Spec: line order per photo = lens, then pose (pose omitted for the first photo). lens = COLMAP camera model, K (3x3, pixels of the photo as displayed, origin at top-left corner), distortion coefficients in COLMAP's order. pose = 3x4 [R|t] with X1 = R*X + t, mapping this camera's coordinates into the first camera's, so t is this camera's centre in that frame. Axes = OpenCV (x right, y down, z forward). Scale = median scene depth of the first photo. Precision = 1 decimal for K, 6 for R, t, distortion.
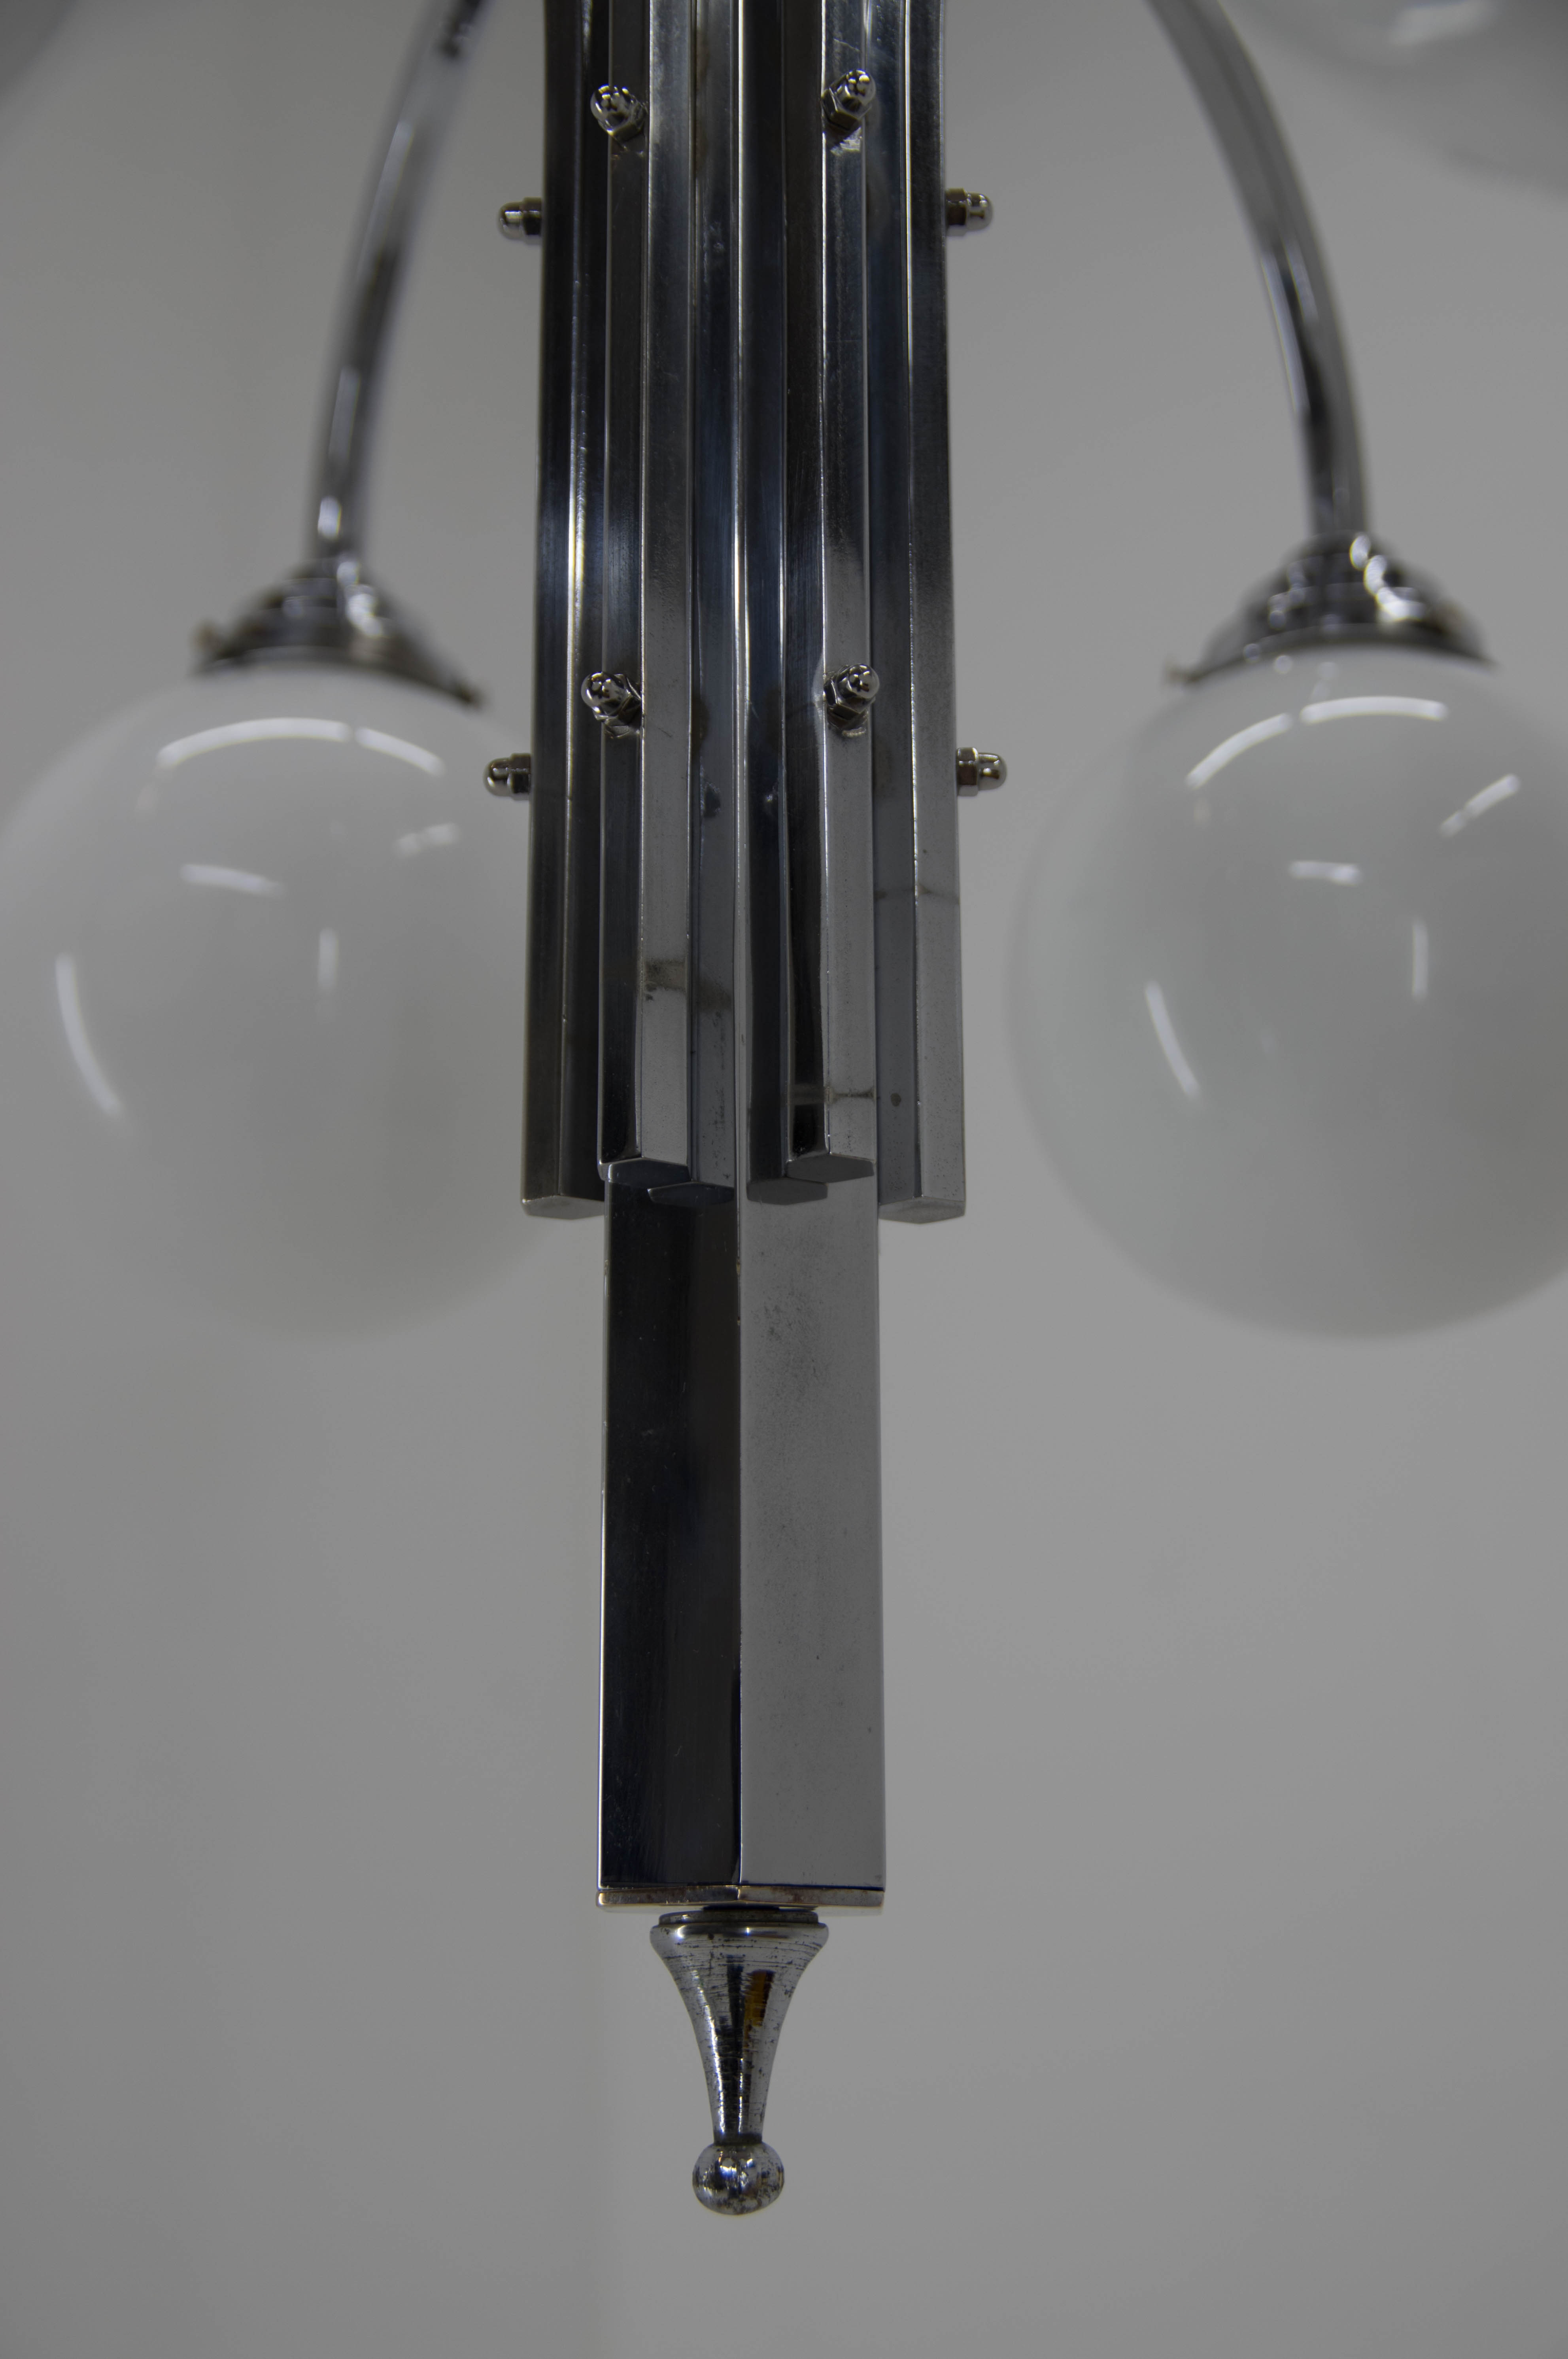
lens RADIAL K [[3201.9, 0, 778.7], [0, 3201.9, 1176.7], [0, 0, 1]] dist [-0.000215, 0.000000]
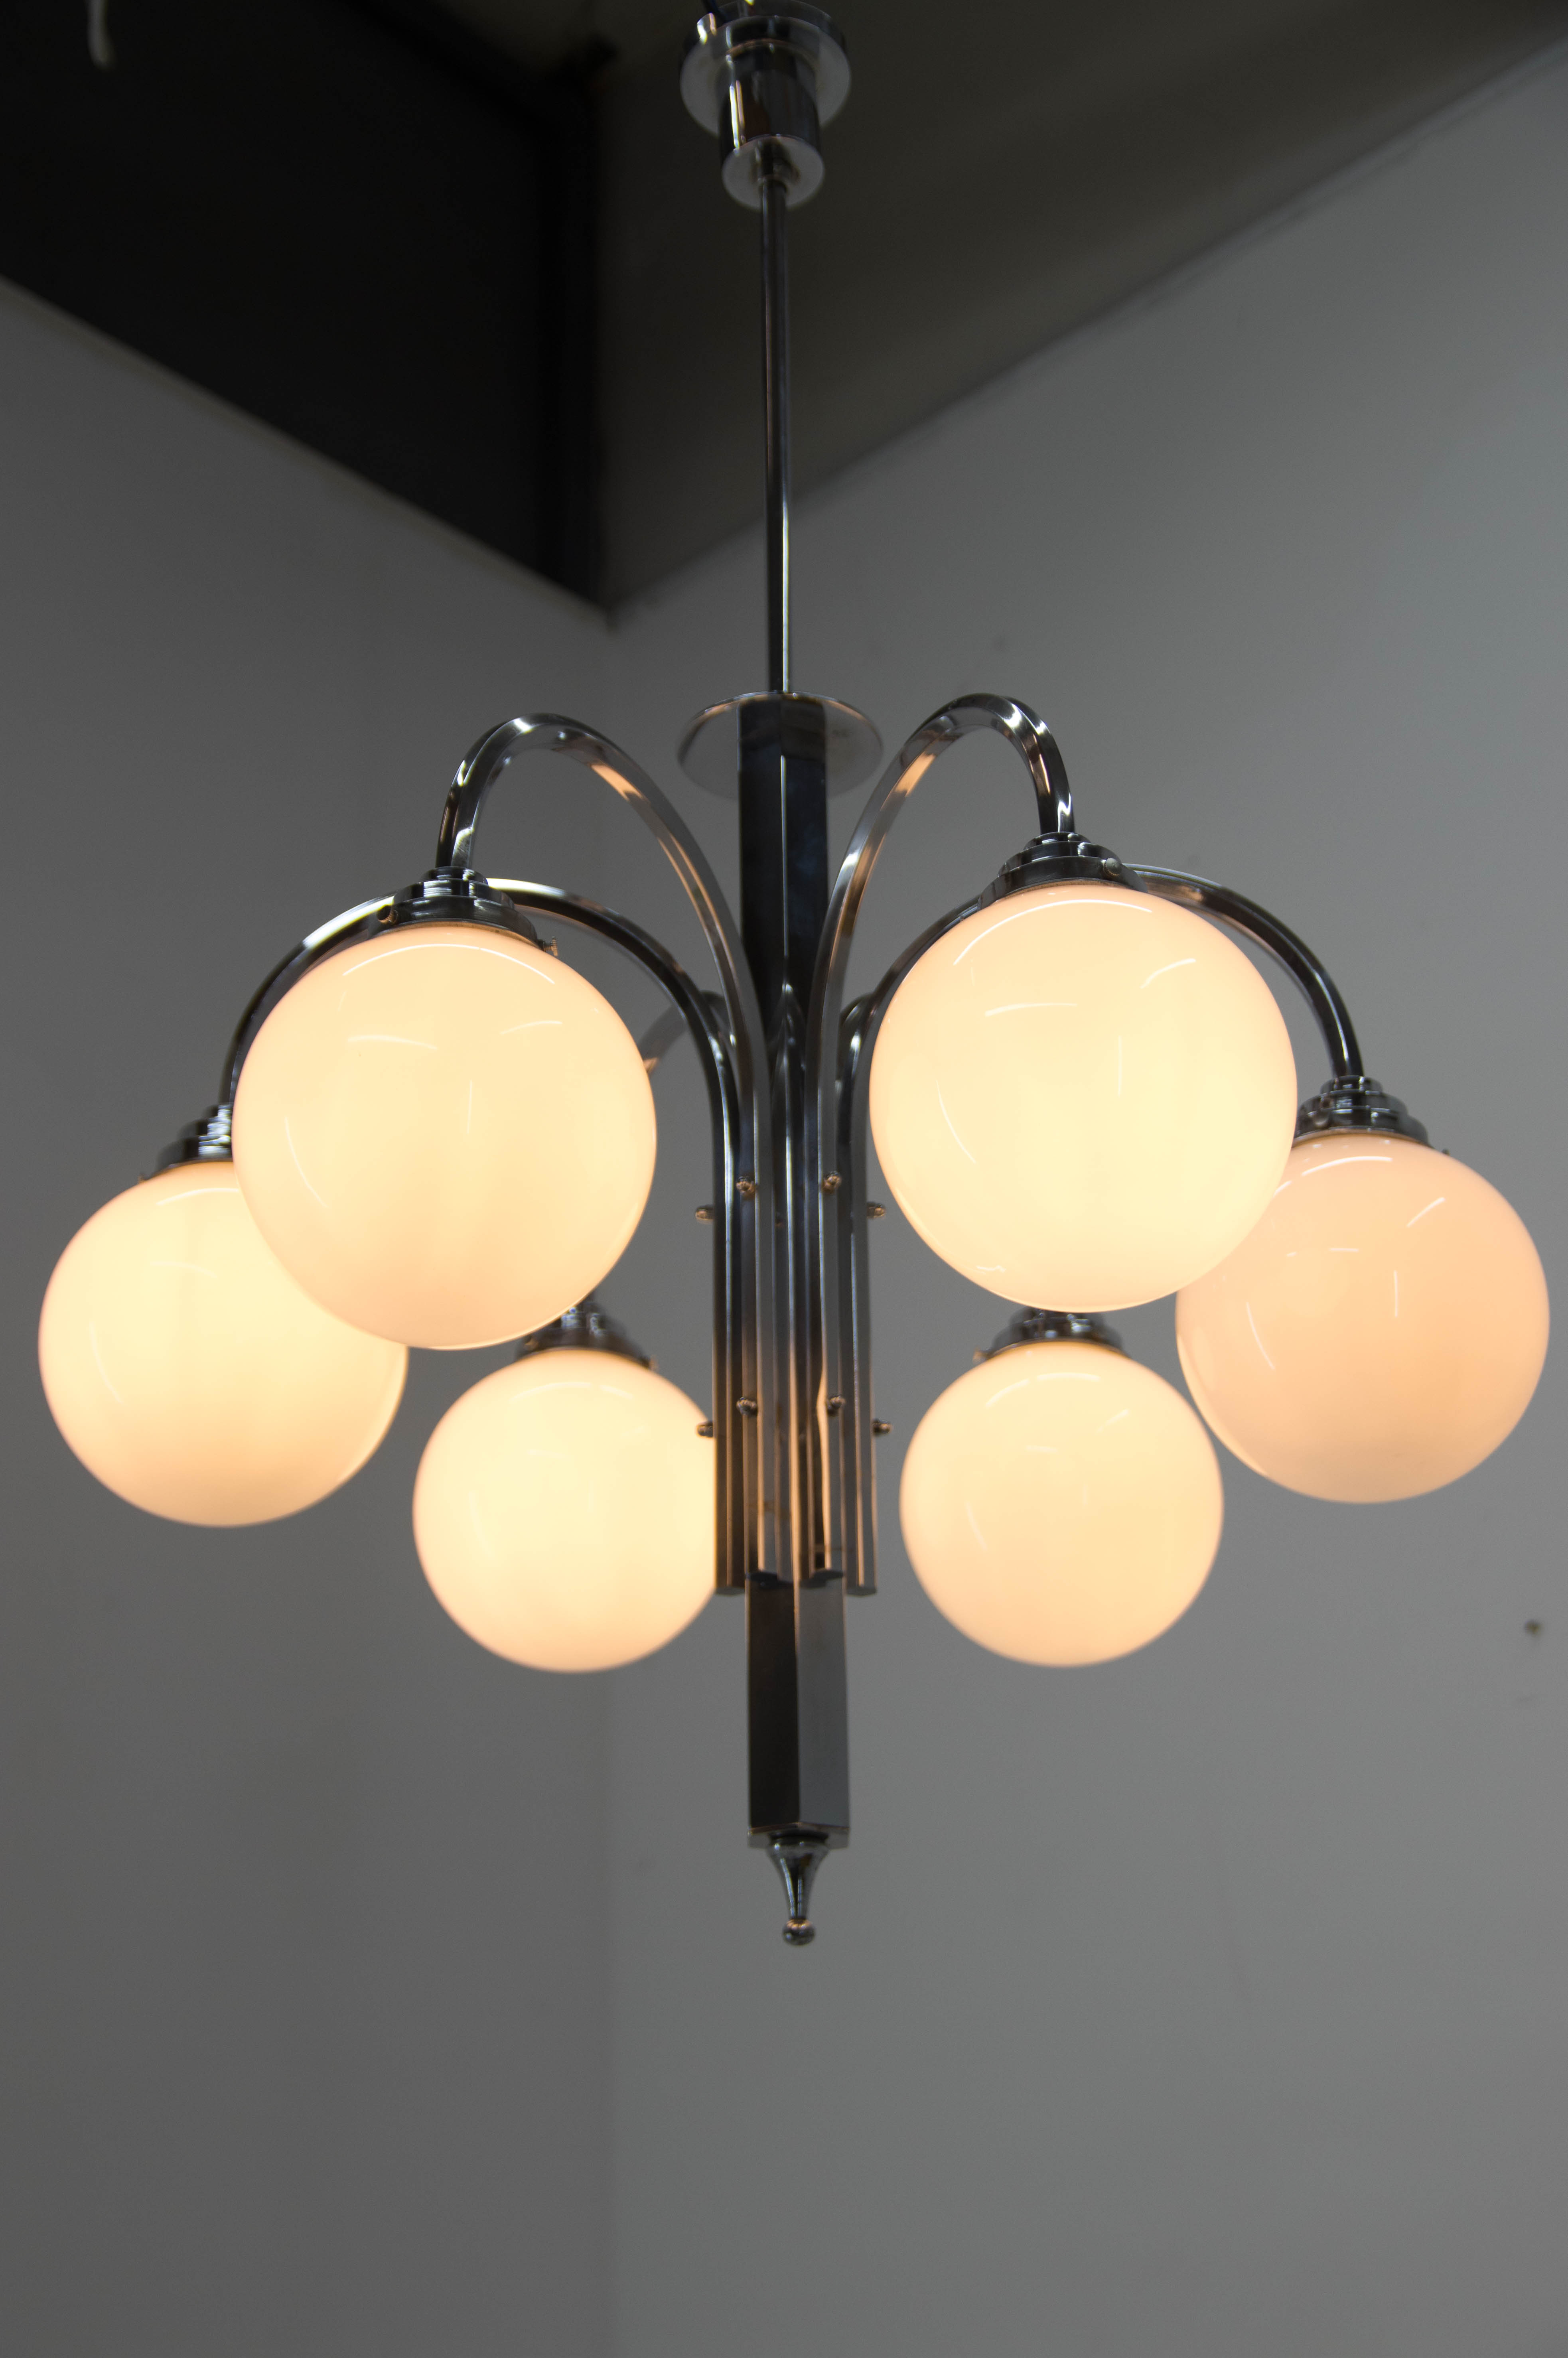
lens RADIAL K [[3391.5, 0, 676.0], [0, 3391.5, 1232.6], [0, 0, 1]] dist [0.094854, 0.000000]
pose [[0.999971, -0.000702, -0.007550, -0.096692], [-0.000278, 0.991646, -0.128991, 0.085690], [0.007578, 0.128990, 0.991617, -2.035271]]
